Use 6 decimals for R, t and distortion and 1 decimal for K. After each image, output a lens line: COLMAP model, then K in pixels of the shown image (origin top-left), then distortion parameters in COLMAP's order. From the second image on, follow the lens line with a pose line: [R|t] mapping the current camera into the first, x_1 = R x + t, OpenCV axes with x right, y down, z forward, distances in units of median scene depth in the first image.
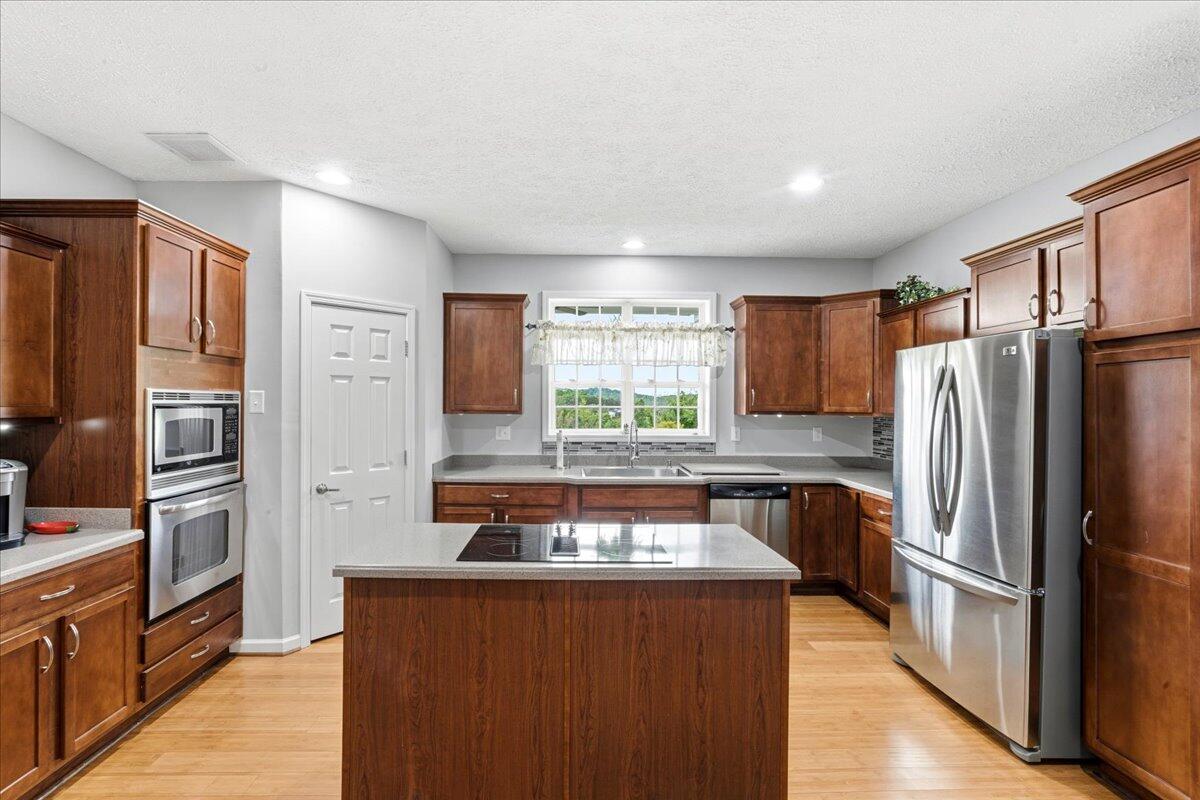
lens RADIAL K [[558.7, 0, 596.9], [0, 558.7, 400.8], [0, 0, 1]] dist [0.002468, -0.000442]
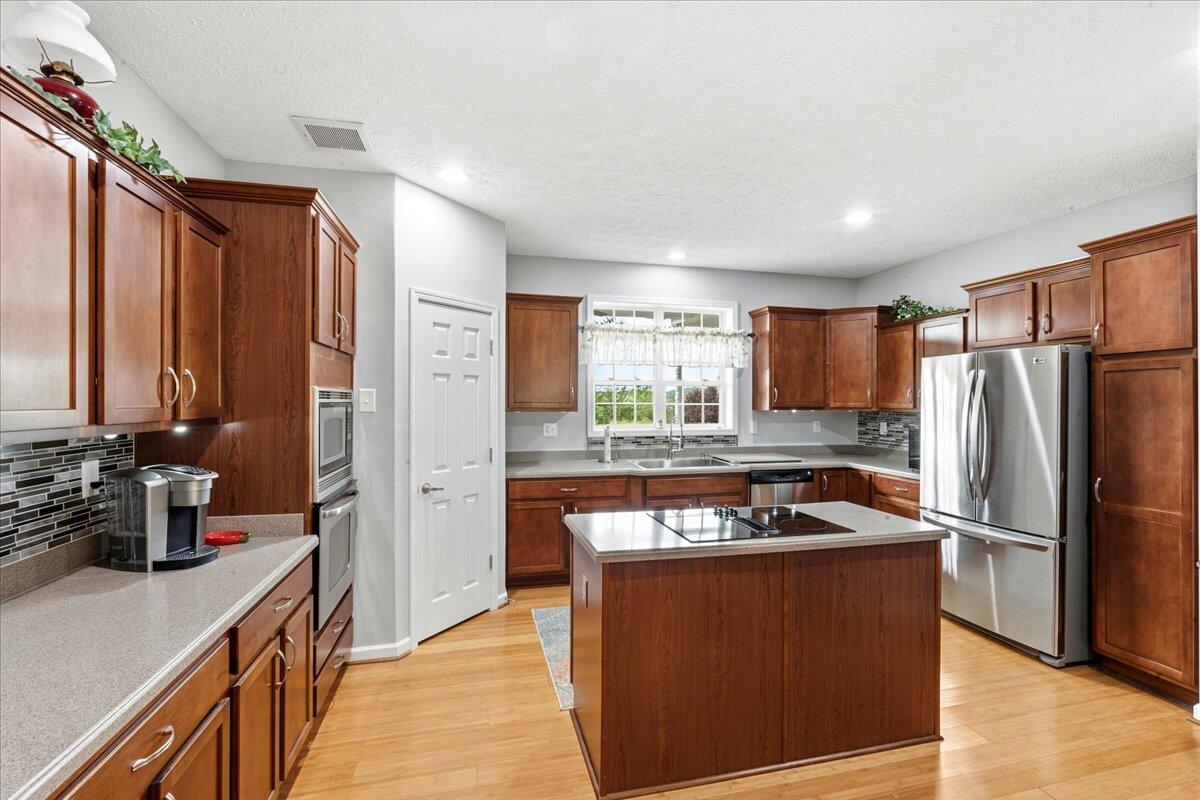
lens RADIAL K [[558.7, 0, 569.8], [0, 558.7, 397.9], [0, 0, 1]] dist [0.002468, -0.000442]
pose [[0.971828, -0.002174, 0.235682, -0.579664], [0.001956, 0.999997, 0.001160, -0.003237], [-0.235683, -0.000666, 0.971830, -0.024739]]
